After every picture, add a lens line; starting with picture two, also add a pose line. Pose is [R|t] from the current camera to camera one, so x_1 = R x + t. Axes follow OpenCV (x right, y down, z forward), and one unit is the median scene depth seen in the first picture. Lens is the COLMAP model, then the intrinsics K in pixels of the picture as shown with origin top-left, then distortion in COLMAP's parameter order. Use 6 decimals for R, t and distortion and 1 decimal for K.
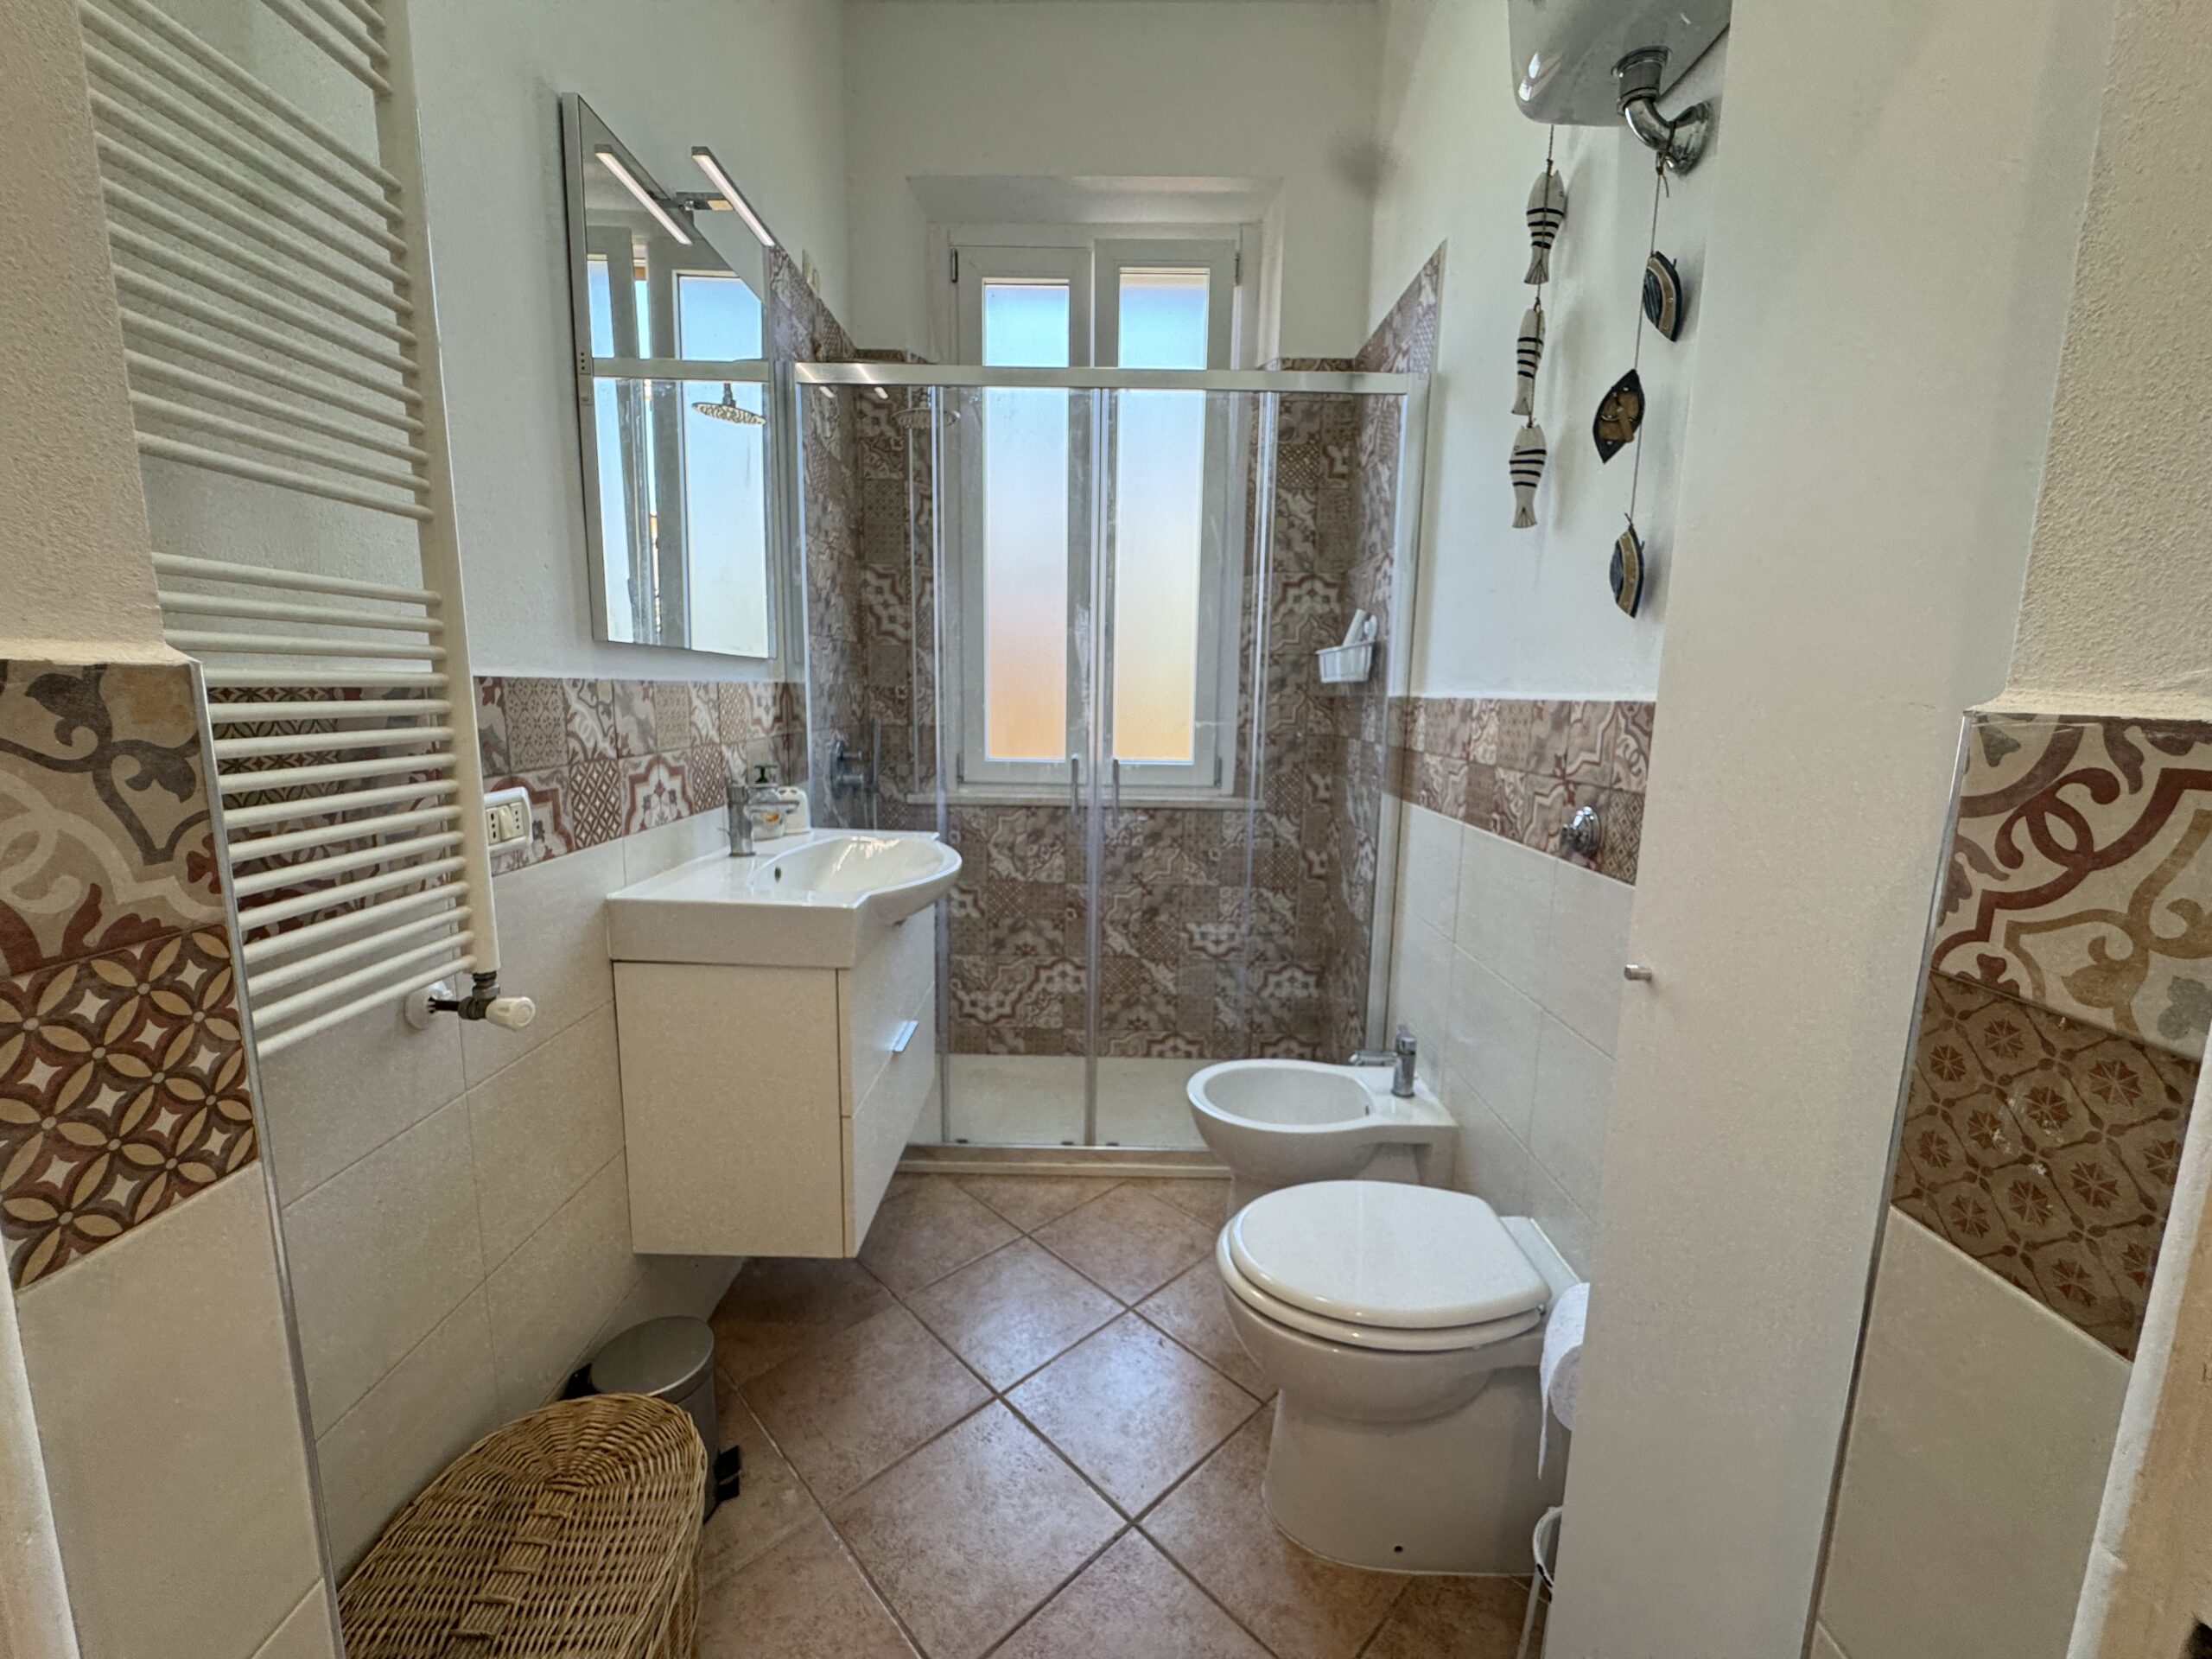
lens RADIAL K [[887.1, 0, 1106.2], [0, 887.1, 826.9], [0, 0, 1]] dist [-0.005649, 0.000779]
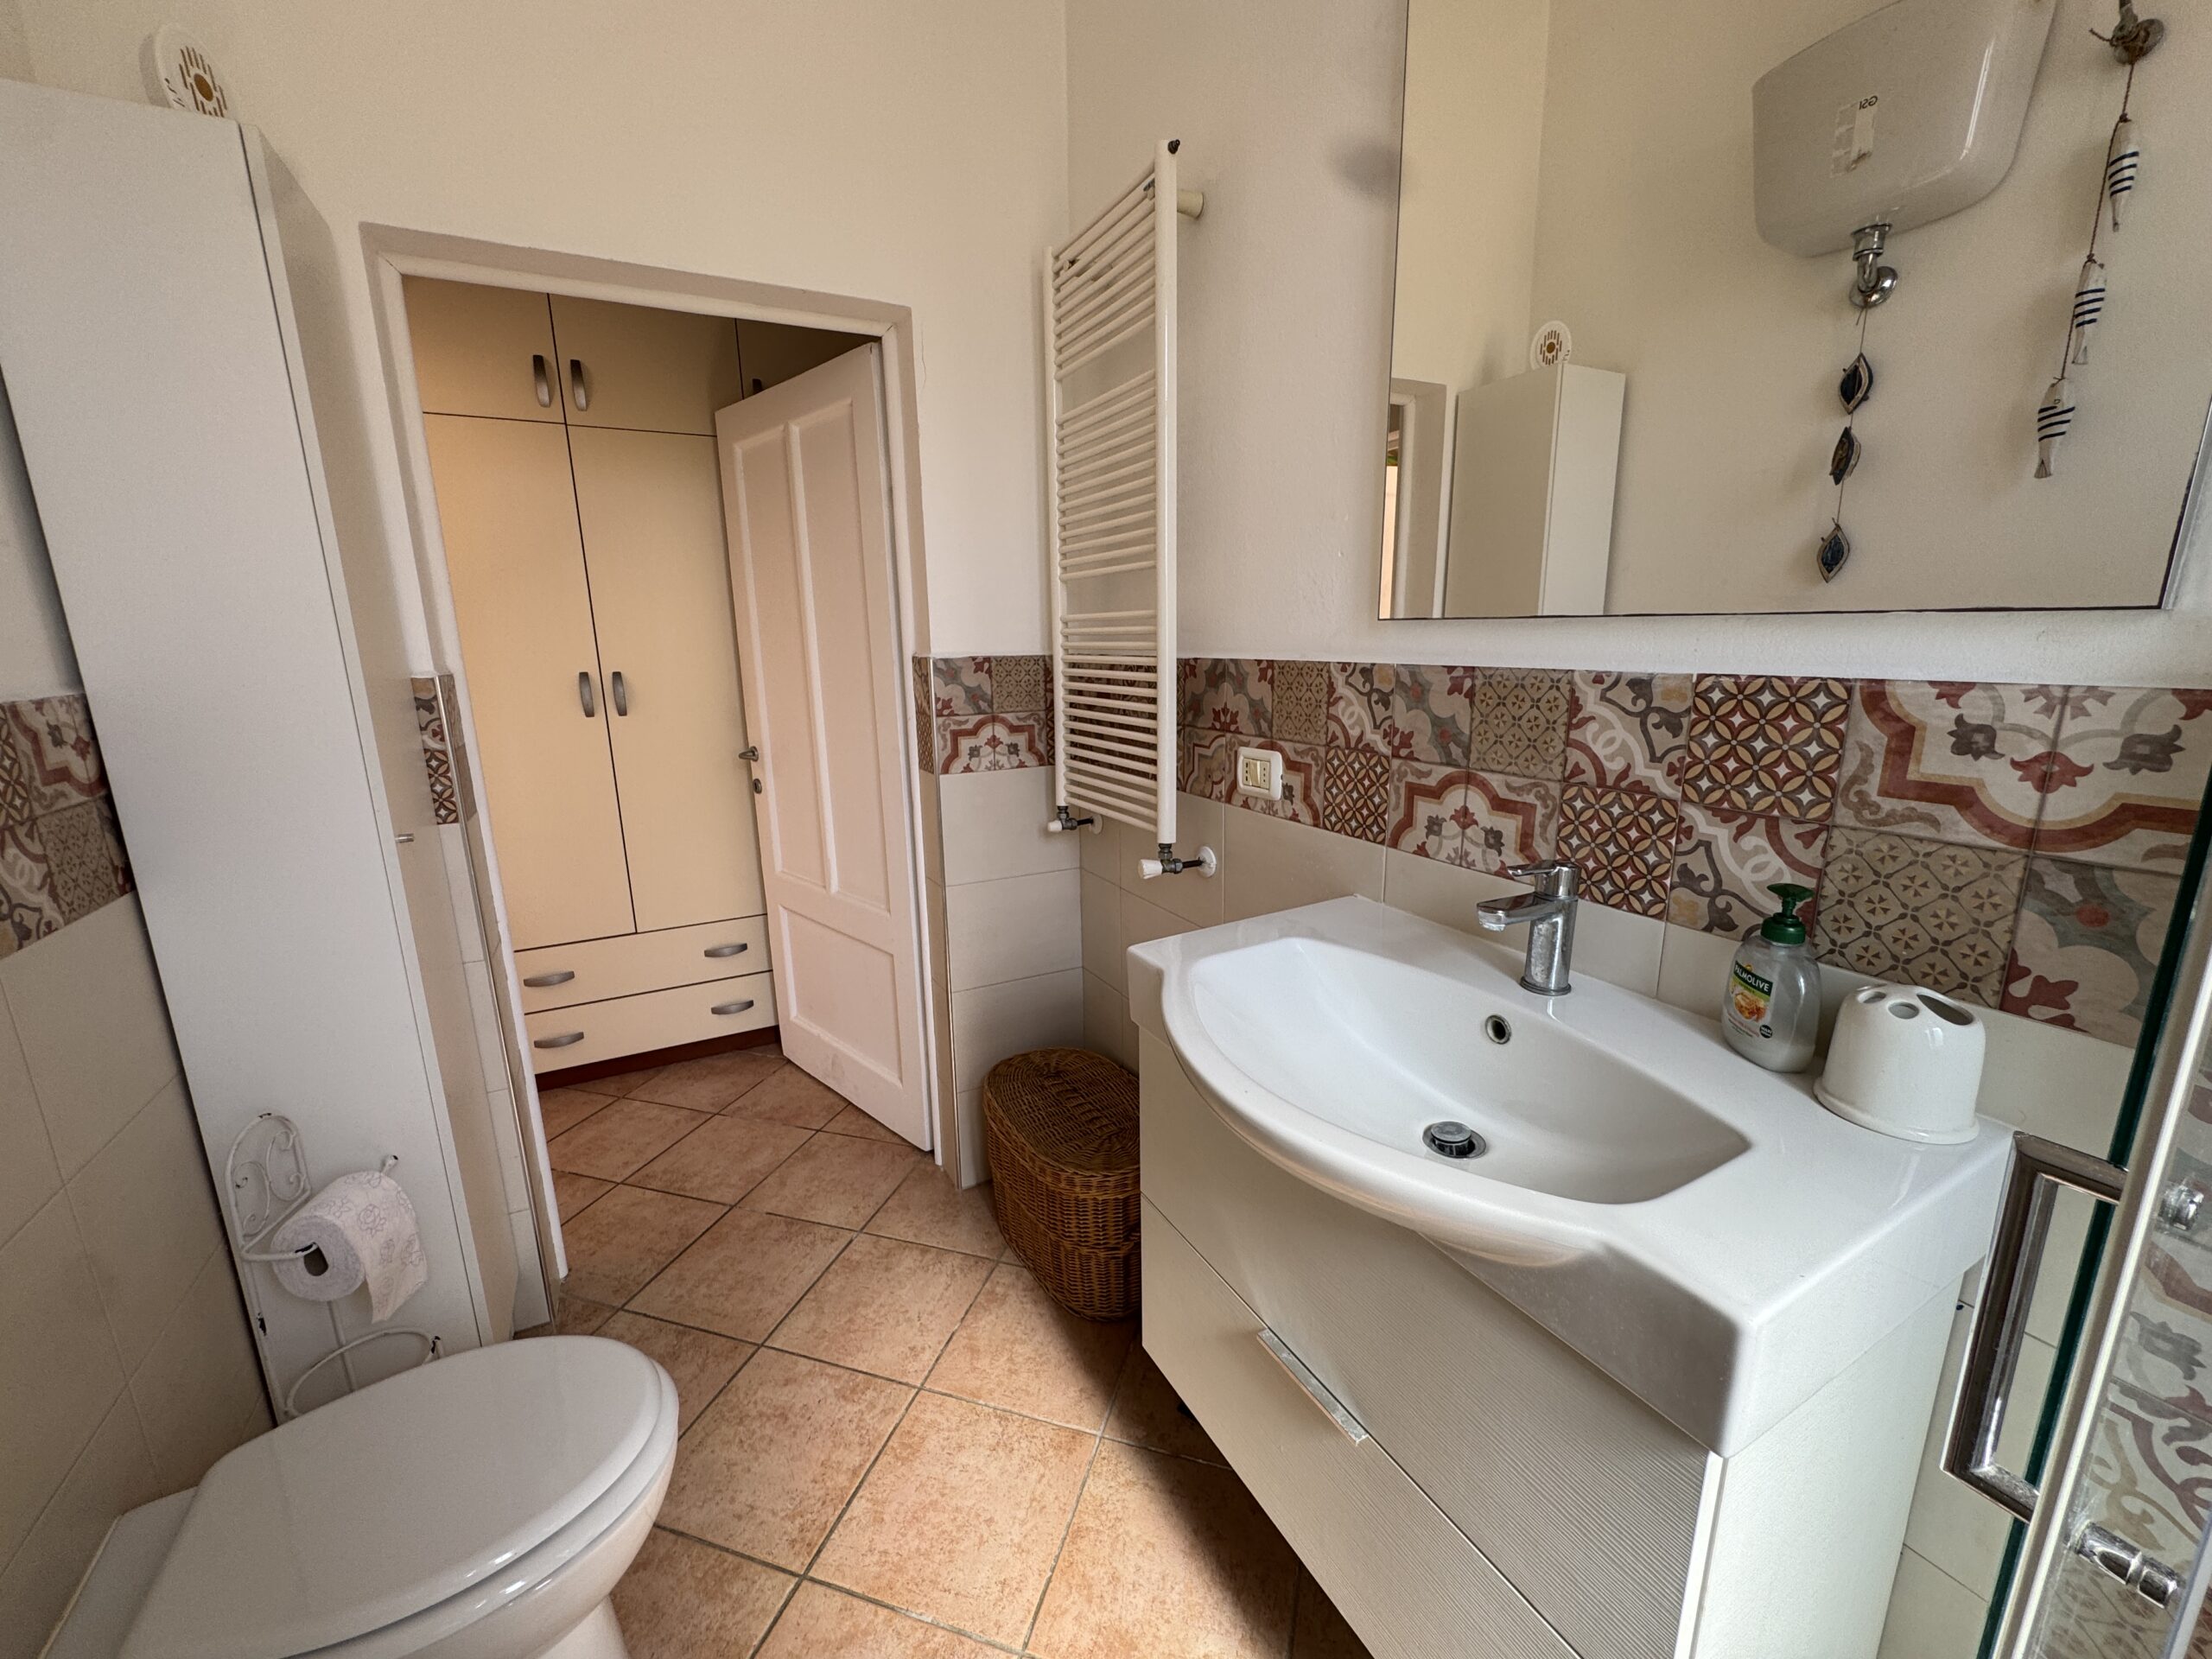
lens RADIAL K [[881.3, 0, 1107.3], [0, 881.3, 827.7], [0, 0, 1]] dist [-0.004734, 0.000837]
pose [[-0.876462, 0.097905, -0.471411, 0.095153], [-0.077048, 0.937968, 0.338053, -0.261981], [0.475265, 0.332612, -0.814550, 1.480938]]
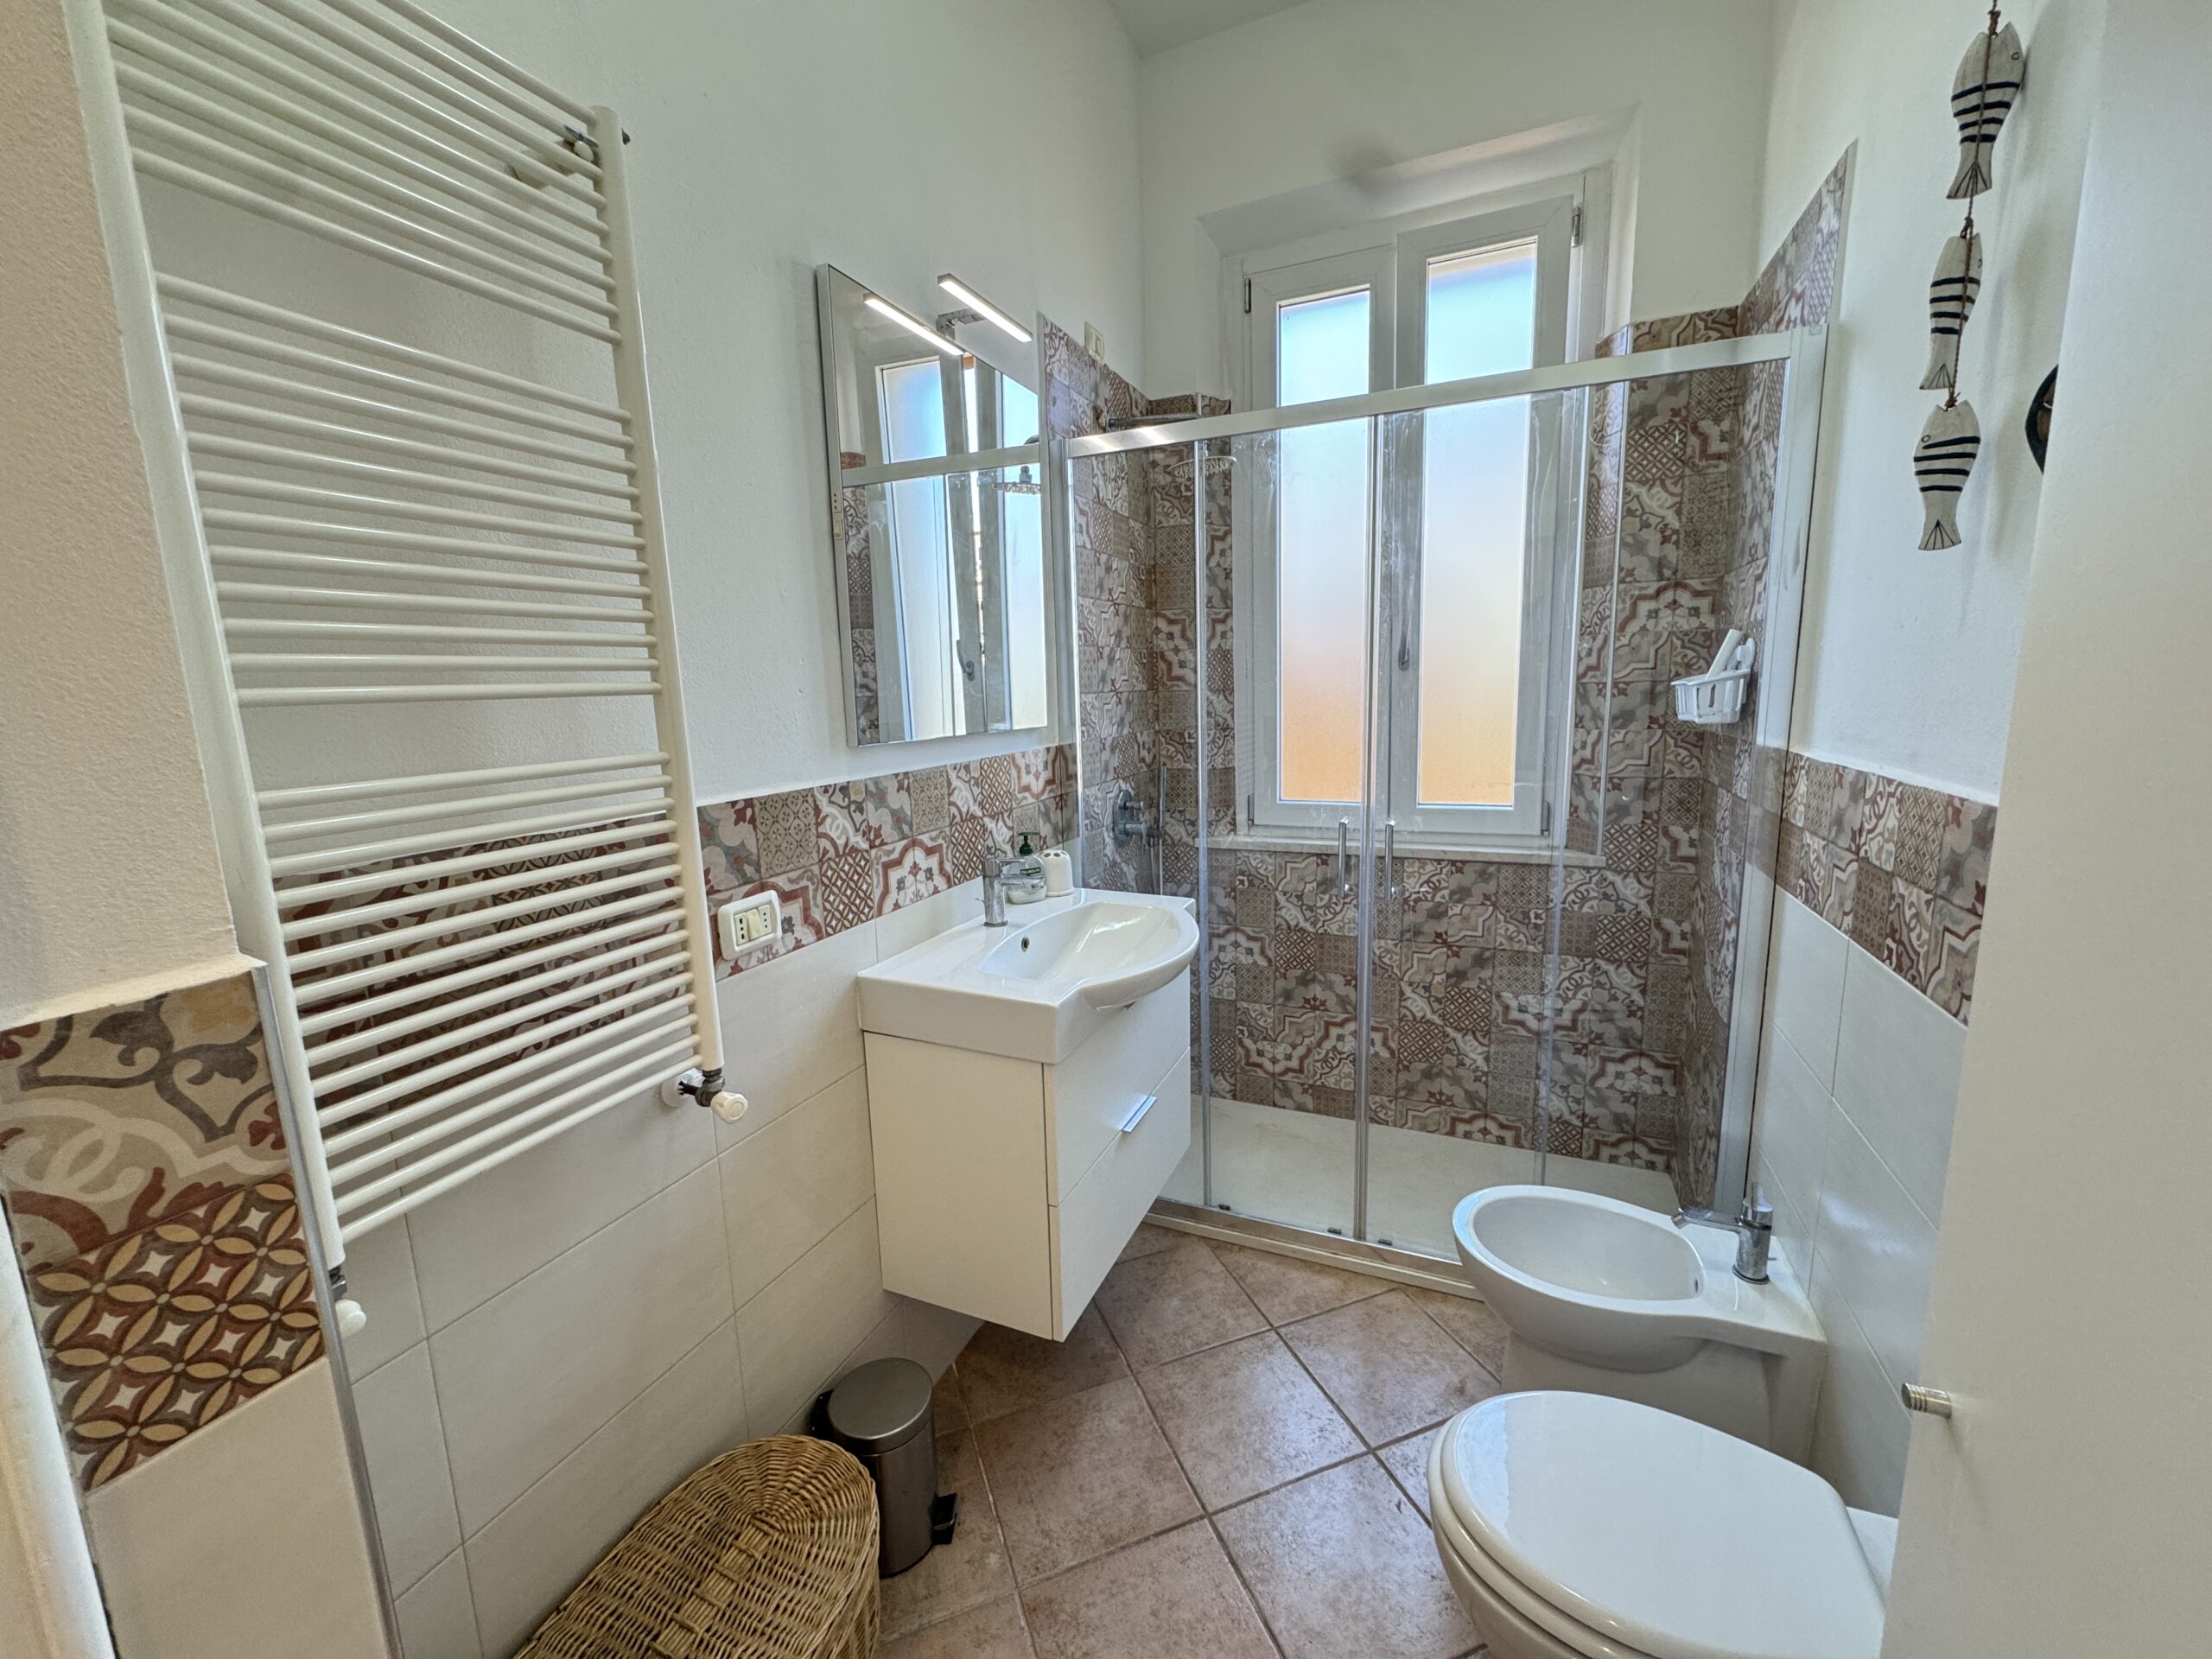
lens RADIAL K [[881.3, 0, 1107.3], [0, 881.3, 827.7], [0, 0, 1]] dist [-0.004734, 0.000837]
pose [[0.917710, 0.021307, -0.396679, 0.148008], [-0.017160, 0.999755, 0.014001, -0.116049], [0.396880, -0.006042, 0.917850, 0.097143]]
